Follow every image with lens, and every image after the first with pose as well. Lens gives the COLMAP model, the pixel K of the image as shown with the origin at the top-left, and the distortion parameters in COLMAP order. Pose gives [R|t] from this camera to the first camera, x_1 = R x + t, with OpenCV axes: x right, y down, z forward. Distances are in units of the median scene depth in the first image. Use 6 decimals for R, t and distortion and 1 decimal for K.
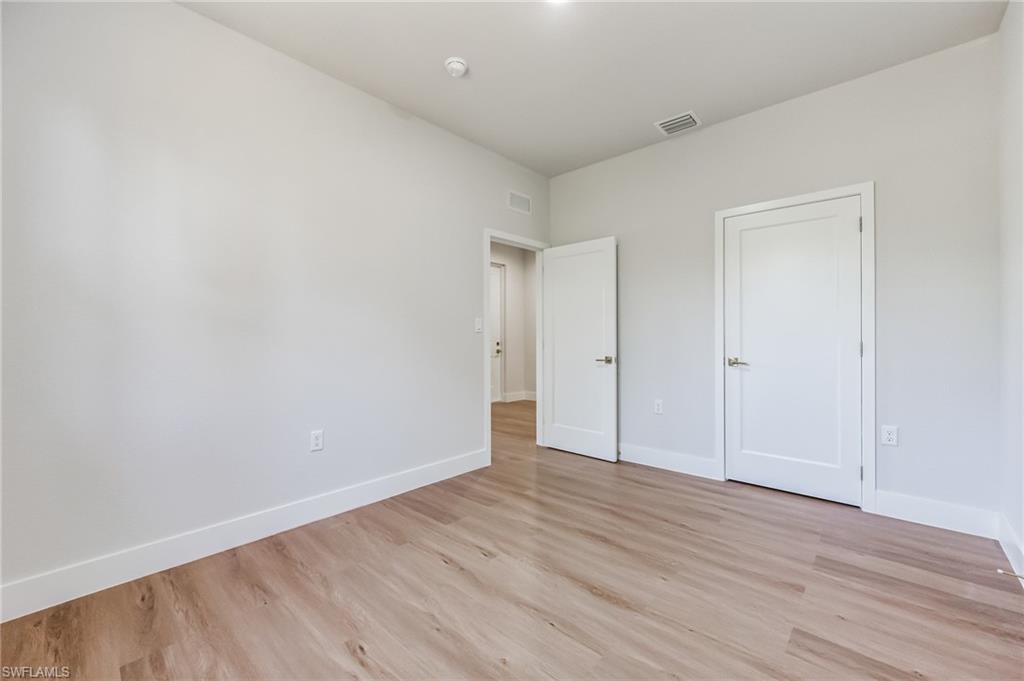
lens RADIAL K [[410.5, 0, 513.3], [0, 410.5, 337.3], [0, 0, 1]] dist [0.000286, -0.000506]
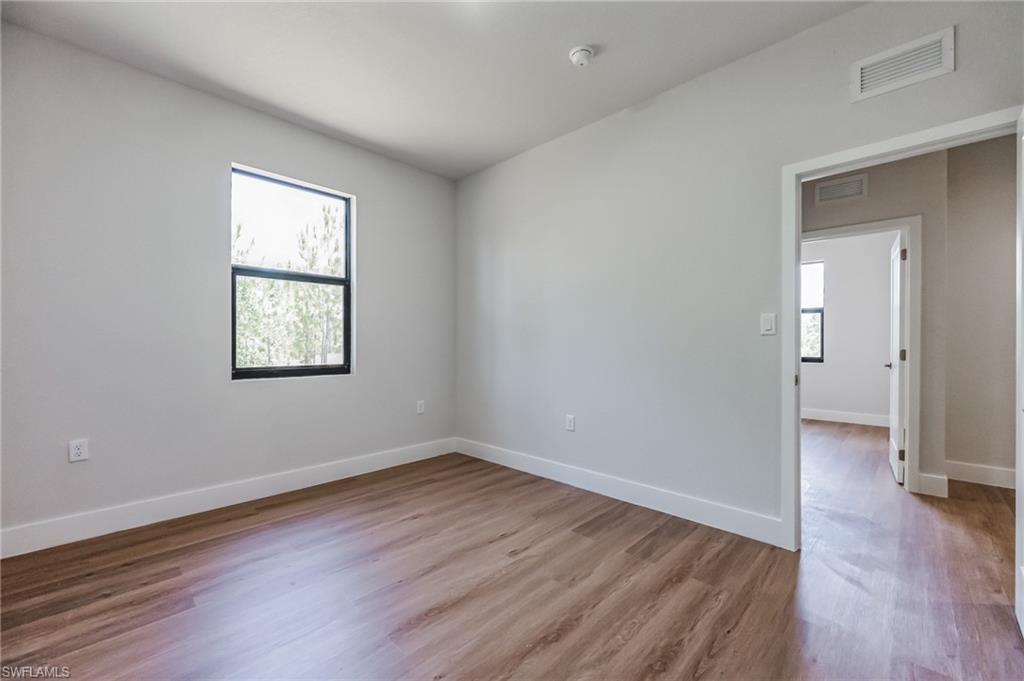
lens RADIAL K [[410.5, 0, 513.1], [0, 410.5, 345.1], [0, 0, 1]] dist [0.000286, -0.000506]
pose [[-0.023664, 0.011635, -0.999652, 0.899054], [-0.000043, 0.999932, 0.011639, -0.005897], [0.999720, 0.000319, -0.023662, 0.953640]]
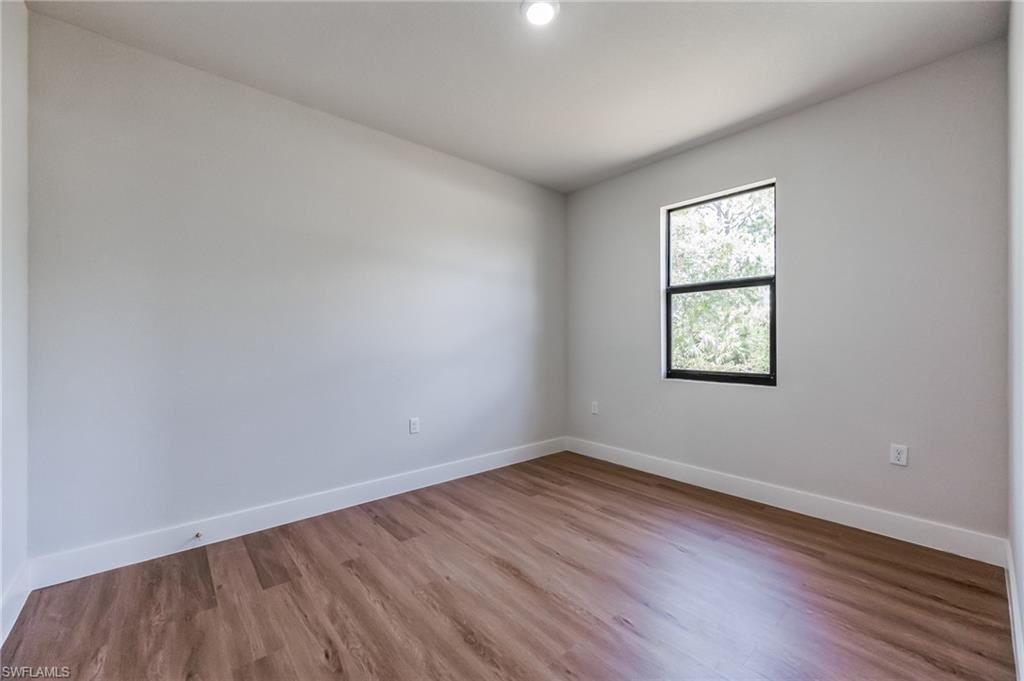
lens RADIAL K [[410.5, 0, 517.0], [0, 410.5, 334.7], [0, 0, 1]] dist [0.000286, -0.000506]
pose [[-0.994071, 0.009515, 0.108312, 0.051614], [0.007570, 0.999803, -0.018357, -0.027703], [-0.108465, -0.017428, -0.993947, 1.720057]]
